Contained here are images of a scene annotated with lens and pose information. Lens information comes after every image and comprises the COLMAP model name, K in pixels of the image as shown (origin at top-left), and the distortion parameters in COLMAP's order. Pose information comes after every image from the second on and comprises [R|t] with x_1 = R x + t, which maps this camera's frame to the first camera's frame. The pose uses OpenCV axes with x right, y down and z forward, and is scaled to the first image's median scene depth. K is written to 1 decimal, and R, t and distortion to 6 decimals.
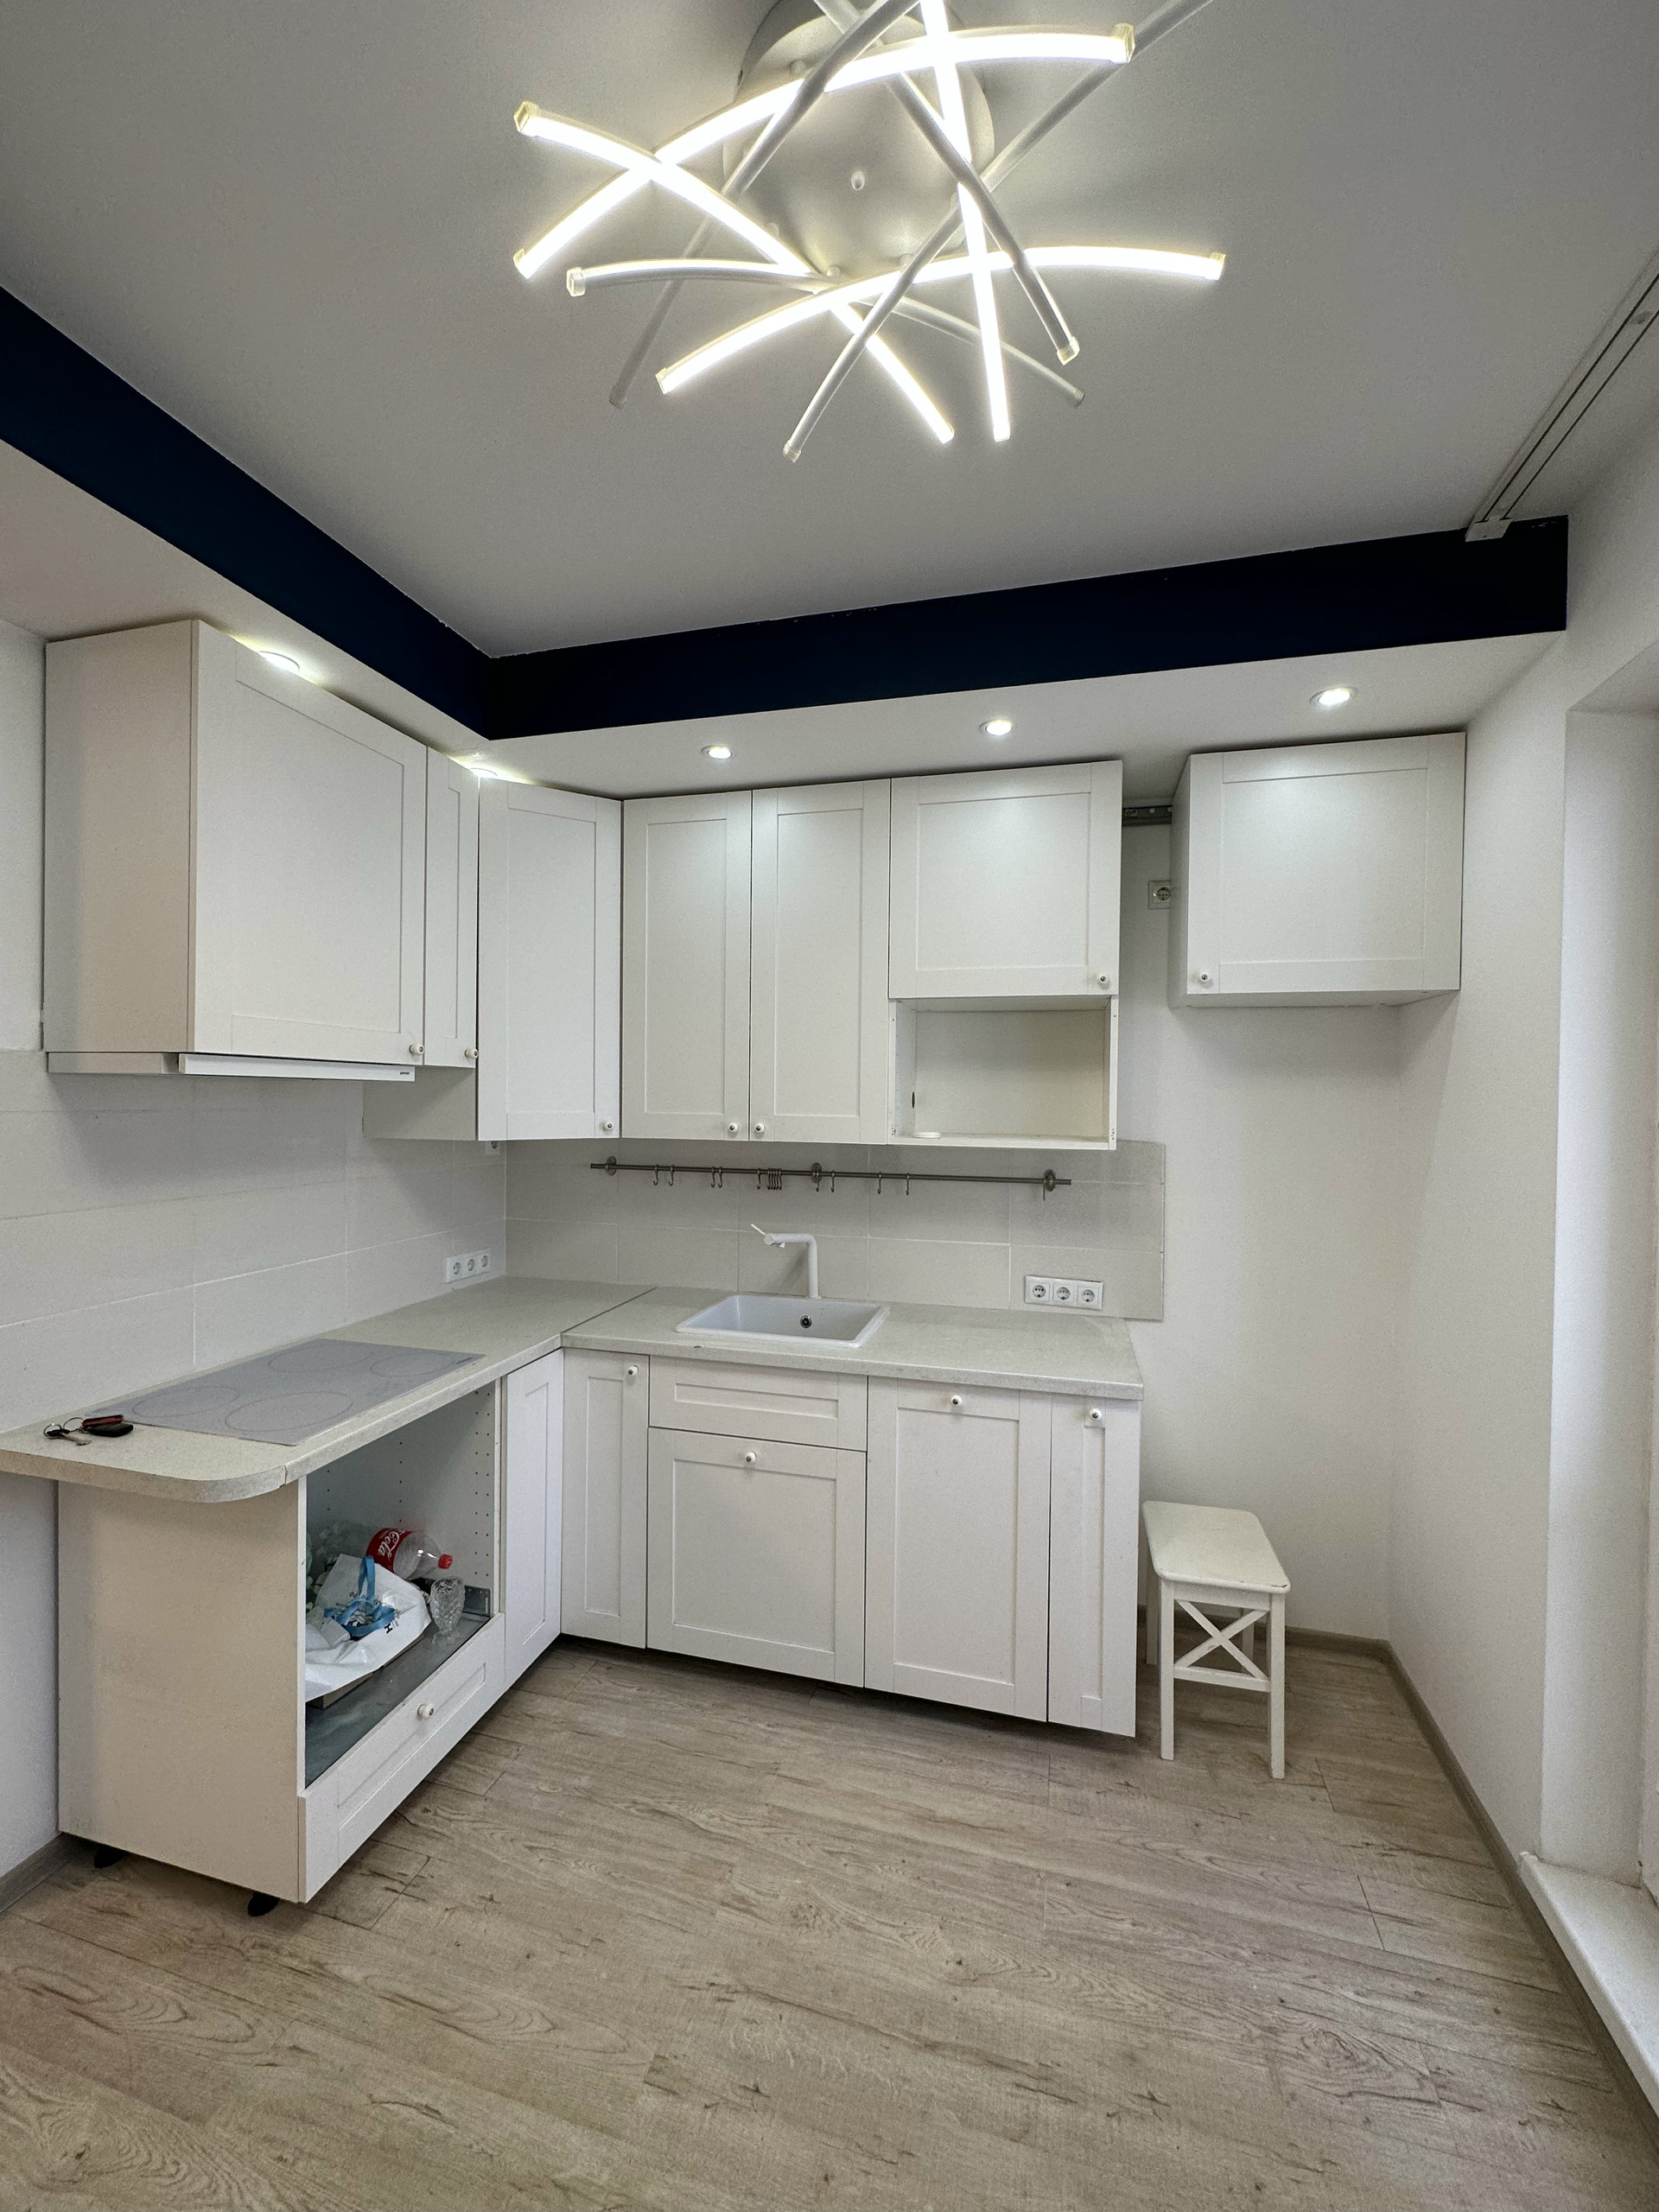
lens RADIAL K [[885.3, 0, 826.4], [0, 885.3, 1106.7], [0, 0, 1]] dist [-0.002384, 0.001029]
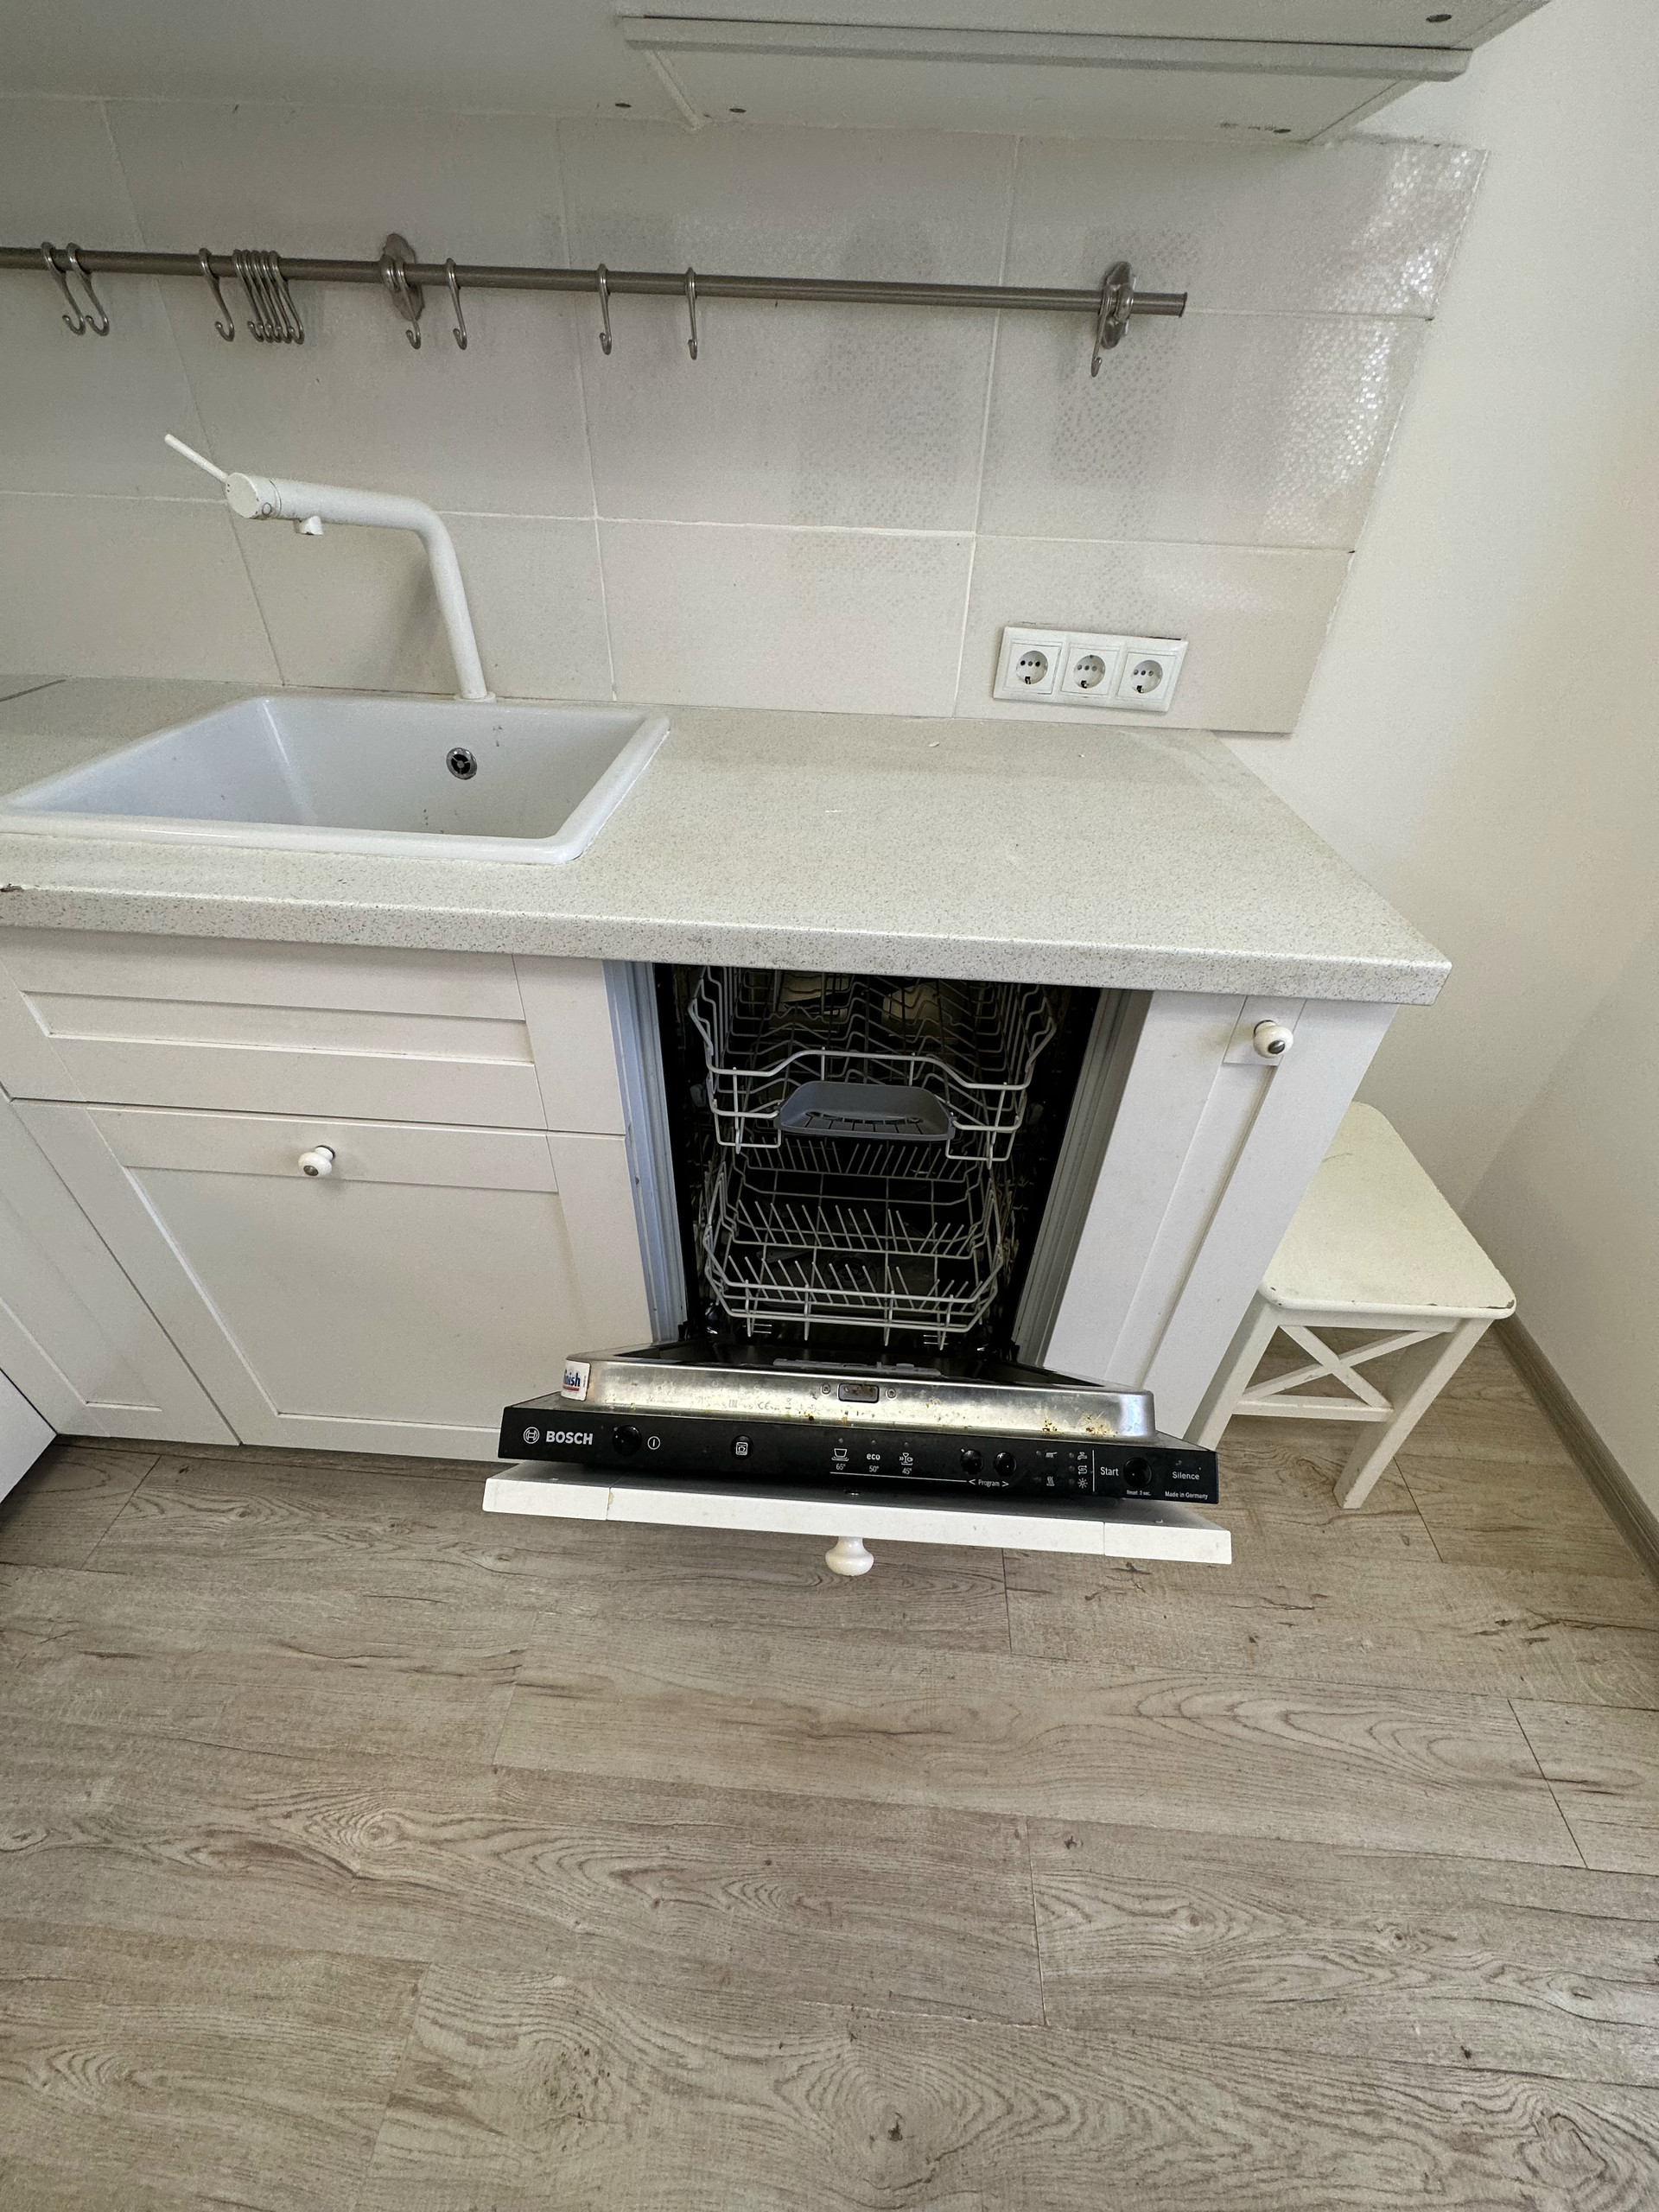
lens RADIAL K [[885.3, 0, 828.1], [0, 885.3, 1108.5], [0, 0, 1]] dist [-0.002384, 0.001029]
pose [[0.977966, -0.109035, 0.178026, 0.073148], [-0.021734, 0.794957, 0.606276, 0.173439], [-0.207629, -0.596787, 0.775072, 0.807096]]
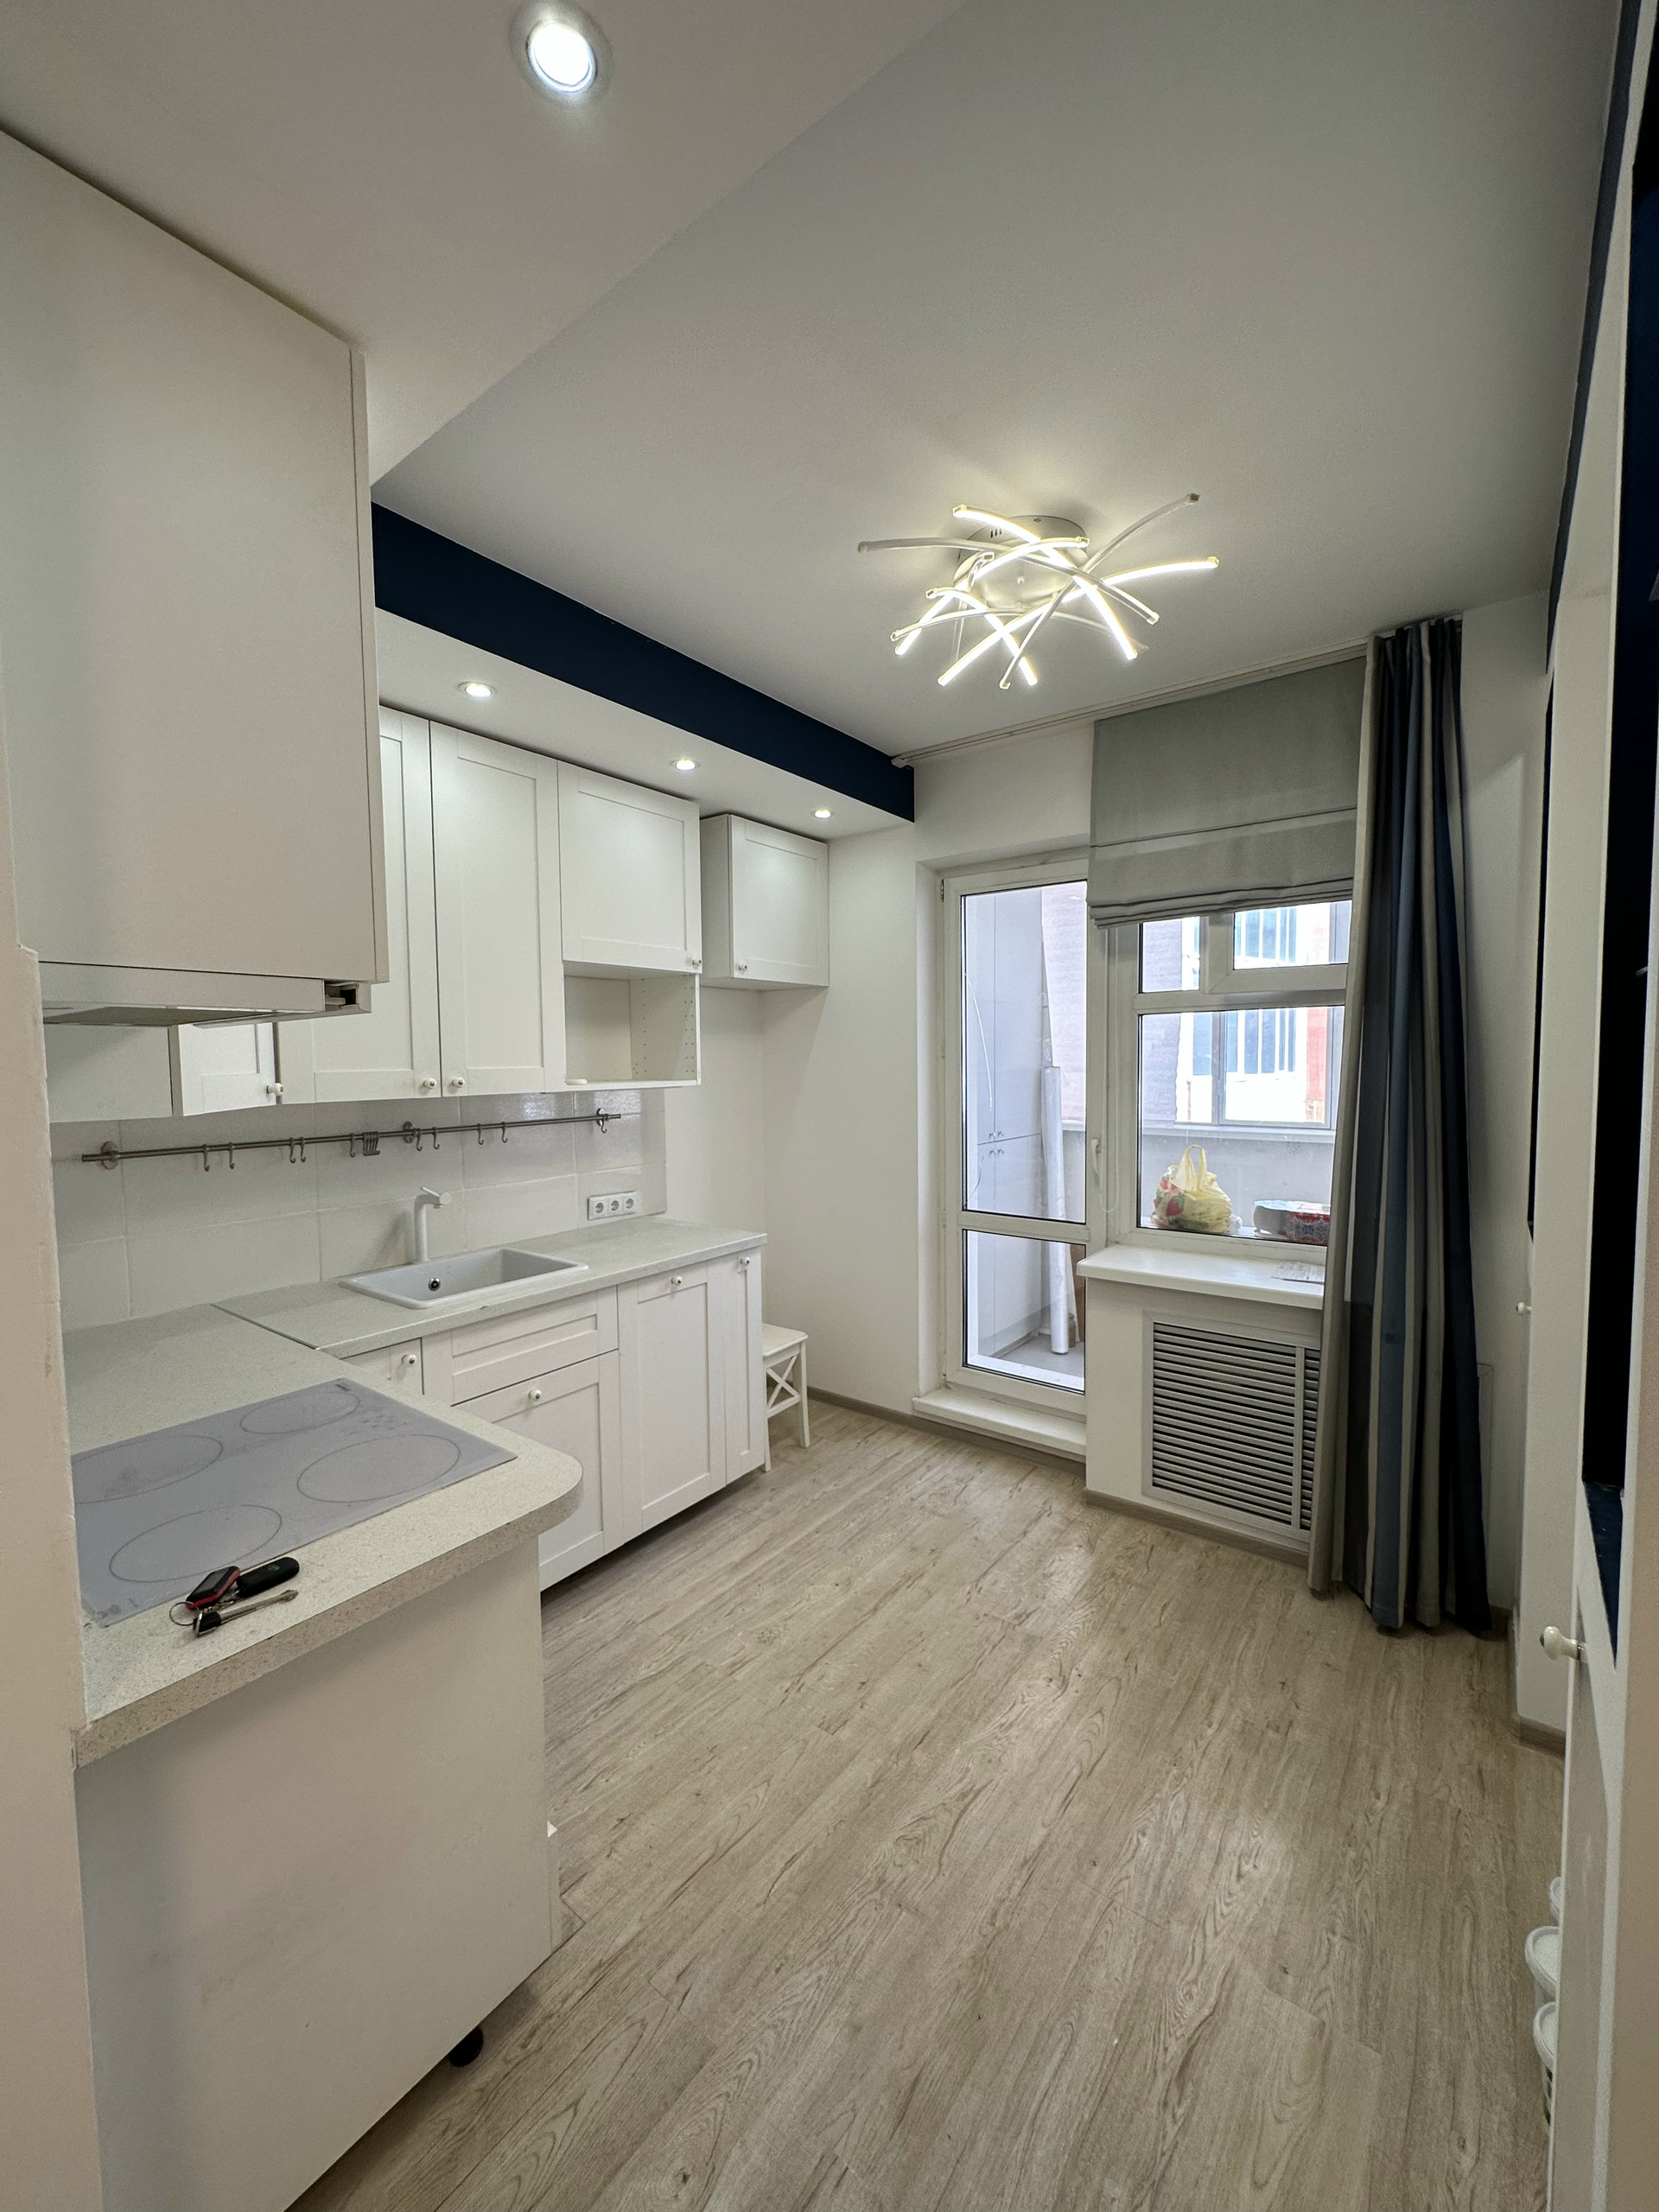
lens RADIAL K [[885.3, 0, 831.6], [0, 885.3, 1106.8], [0, 0, 1]] dist [-0.002384, 0.001029]
pose [[0.368004, -0.067534, 0.927368, -1.071843], [0.028490, 0.997710, 0.061351, 0.003853], [-0.929388, 0.003843, 0.369085, 0.345338]]
